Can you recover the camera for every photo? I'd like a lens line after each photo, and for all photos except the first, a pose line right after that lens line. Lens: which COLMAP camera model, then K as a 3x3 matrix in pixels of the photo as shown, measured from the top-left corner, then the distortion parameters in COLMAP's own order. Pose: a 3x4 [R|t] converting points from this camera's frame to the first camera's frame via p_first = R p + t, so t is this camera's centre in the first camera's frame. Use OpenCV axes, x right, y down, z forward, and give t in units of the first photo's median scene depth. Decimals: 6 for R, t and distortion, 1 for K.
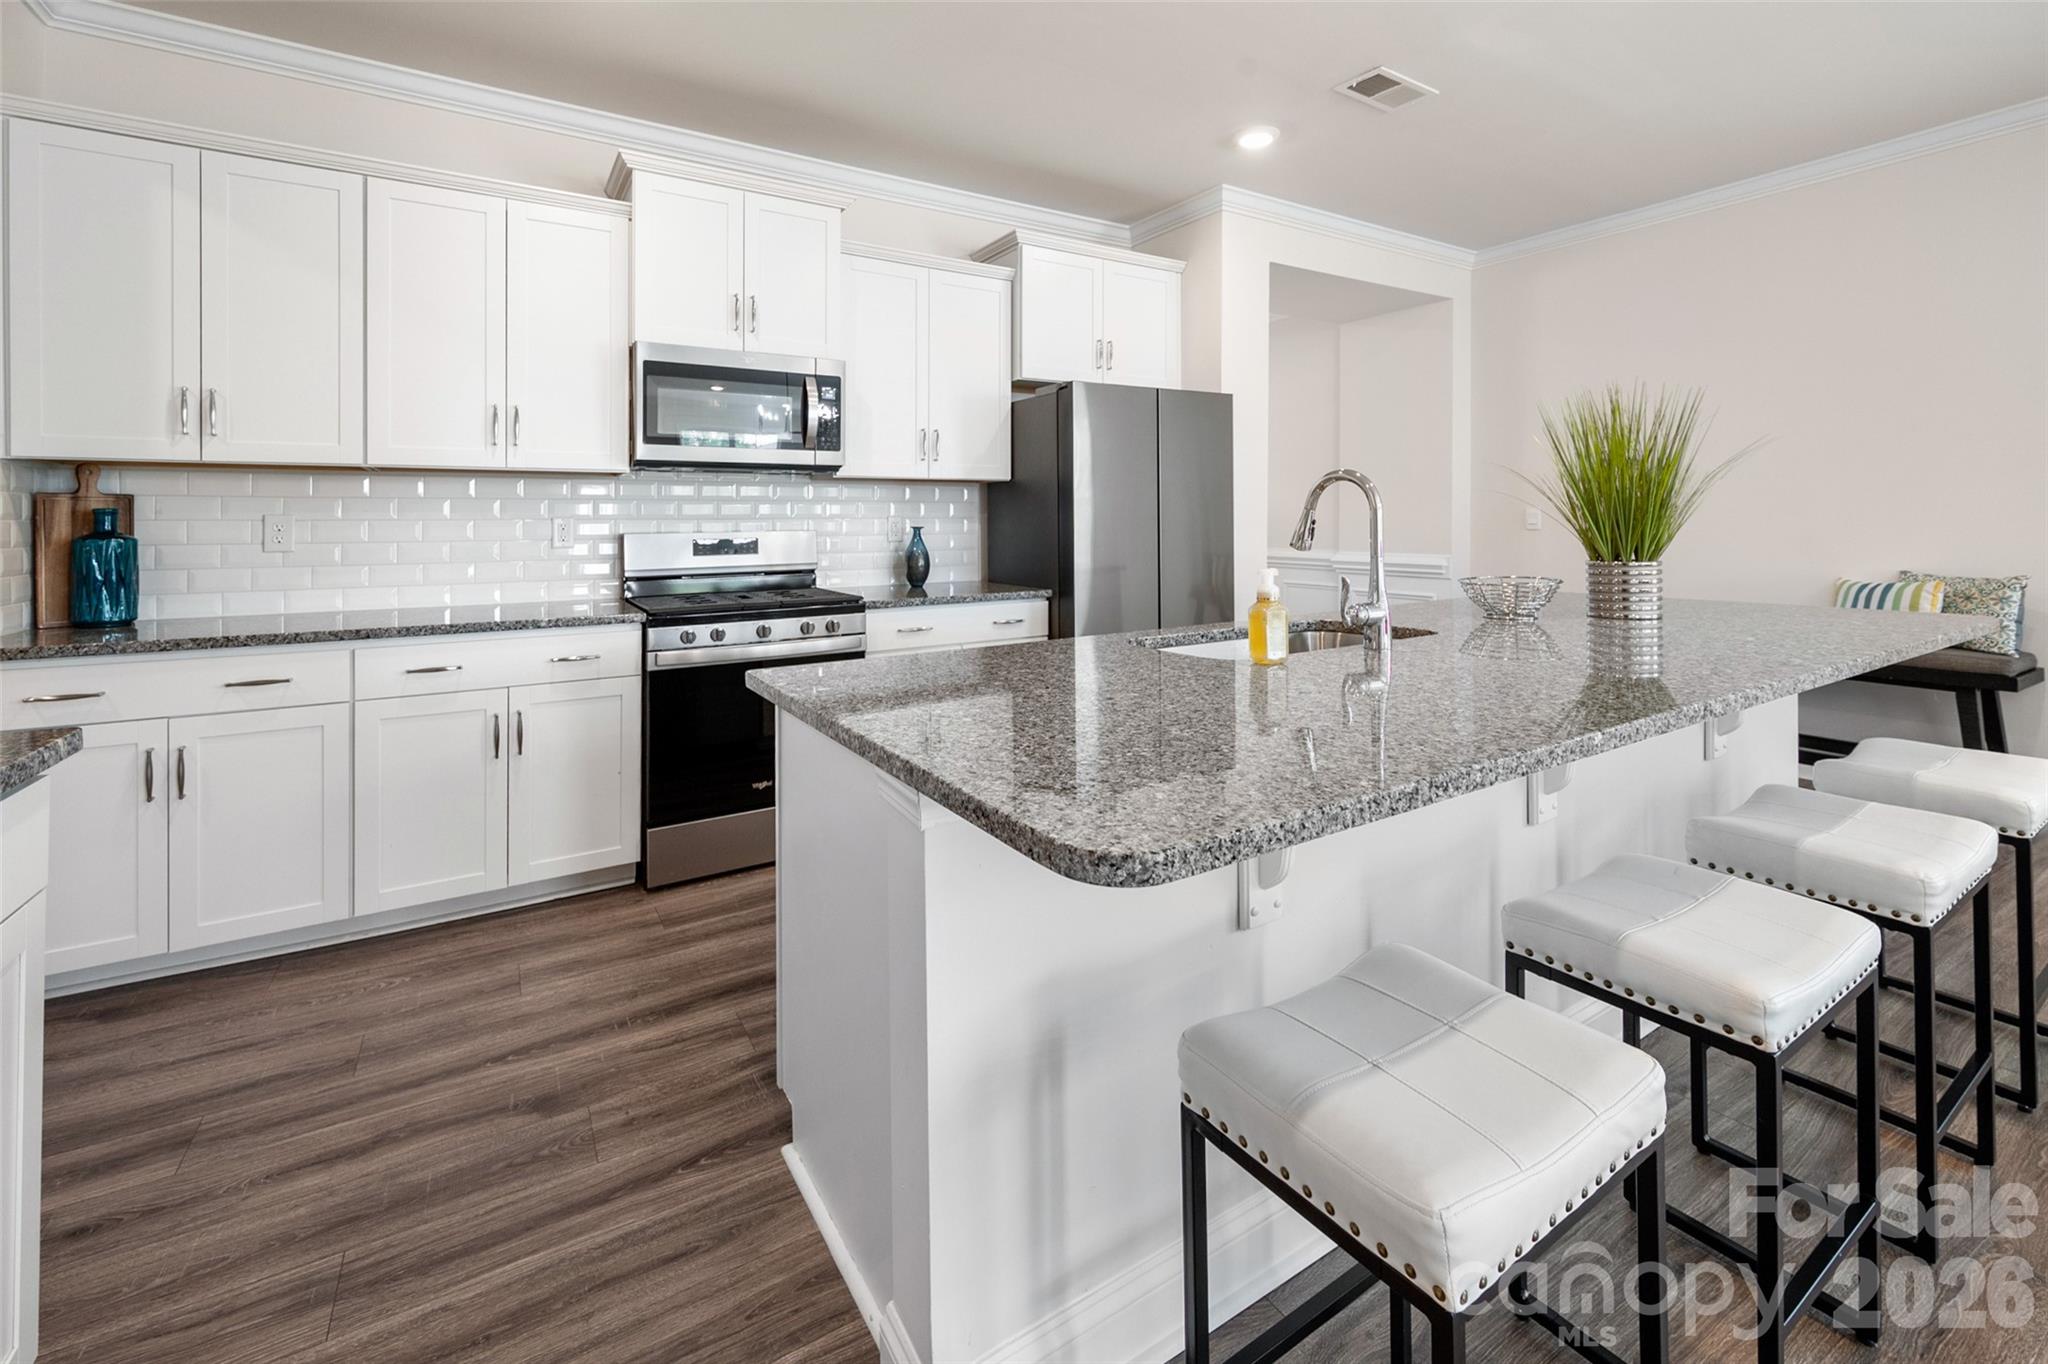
lens RADIAL K [[859.2, 0, 1037.3], [0, 859.2, 510.7], [0, 0, 1]] dist [0.000357, 0.000360]
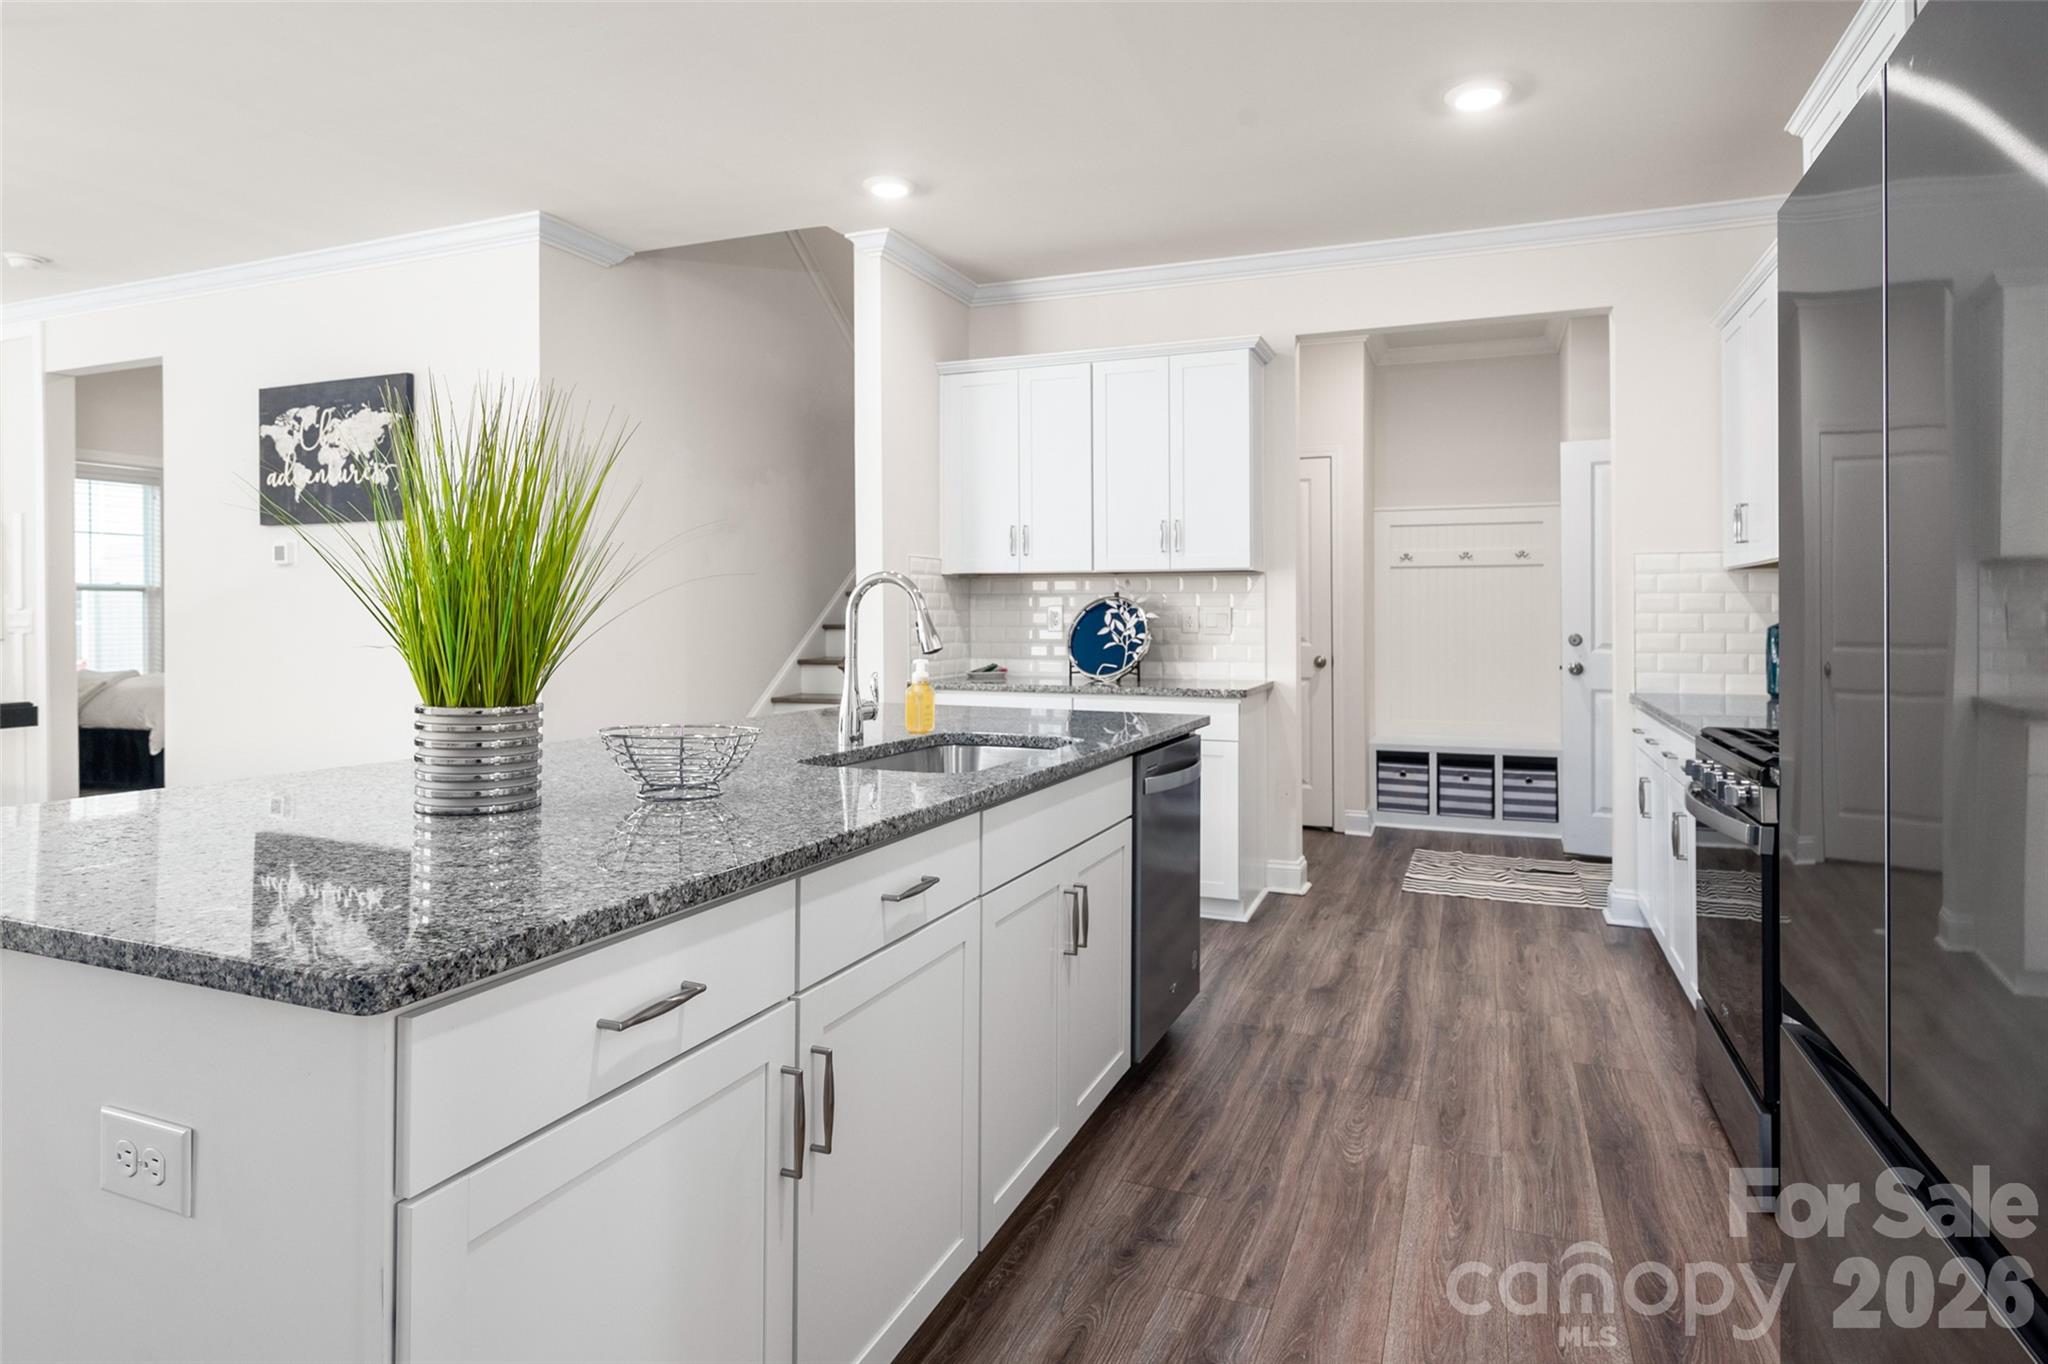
lens RADIAL K [[1130.6, 0, 1032.2], [0, 1130.6, 636.4], [0, 0, 1]] dist [0.006808, 0.000039]
pose [[-0.801600, 0.017432, -0.597606, 0.672795], [0.012231, 0.999844, 0.012759, 0.009650], [0.597735, 0.002918, -0.801688, 1.462620]]
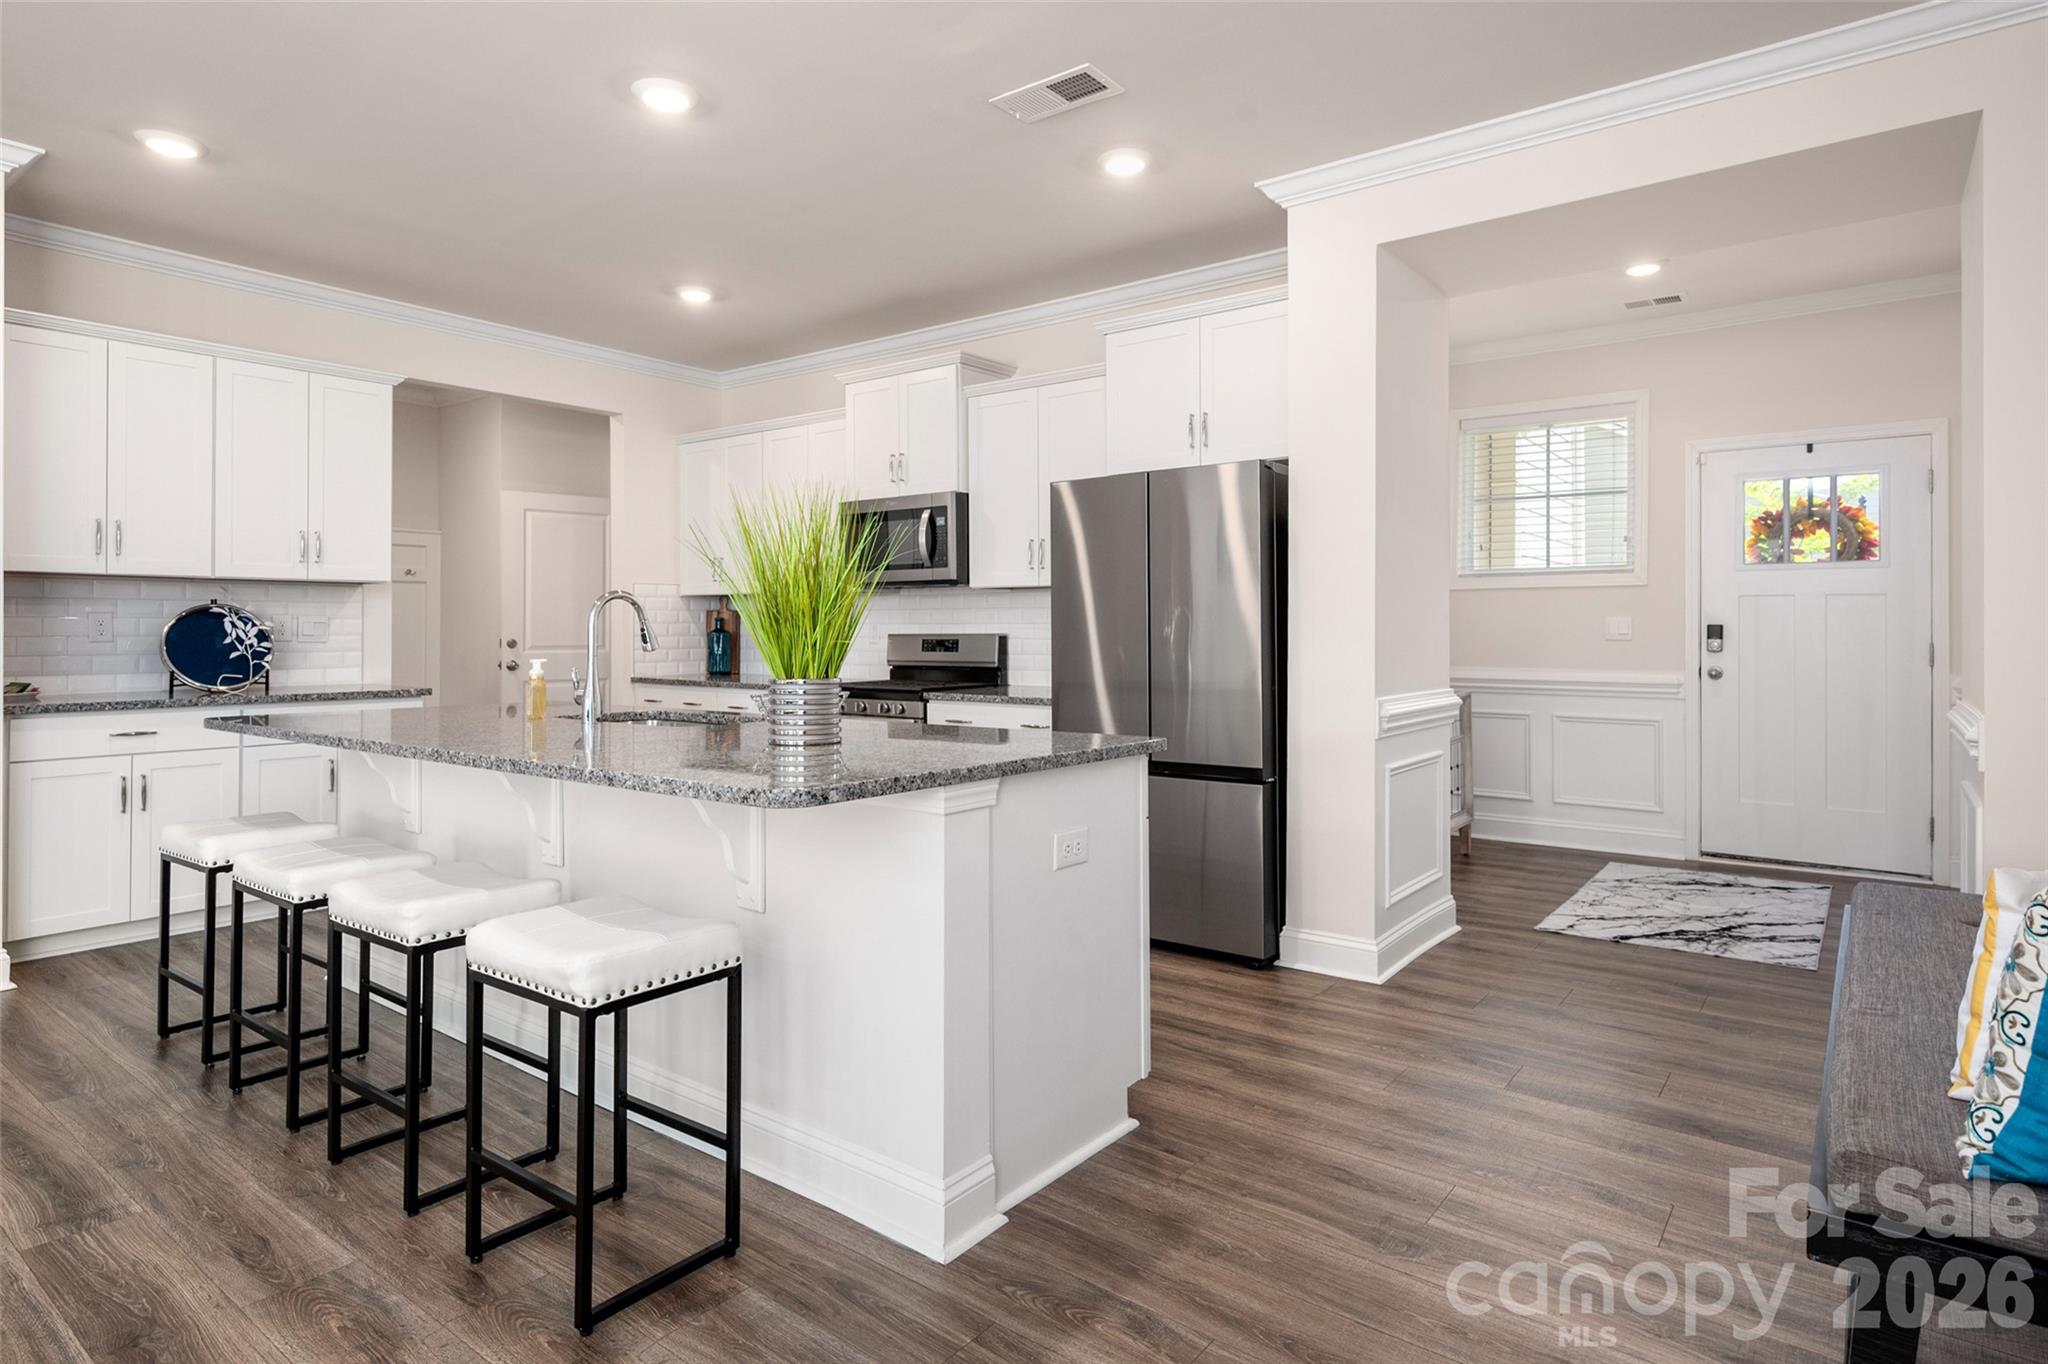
lens RADIAL K [[1116.9, 0, 1044.0], [0, 1116.9, 619.2], [0, 0, 1]] dist [-0.001888, -0.000031]
pose [[0.358439, 0.001383, -0.933552, 1.501842], [0.007399, 0.999963, 0.004322, -0.003896], [0.933524, -0.008457, 0.358415, 0.675698]]
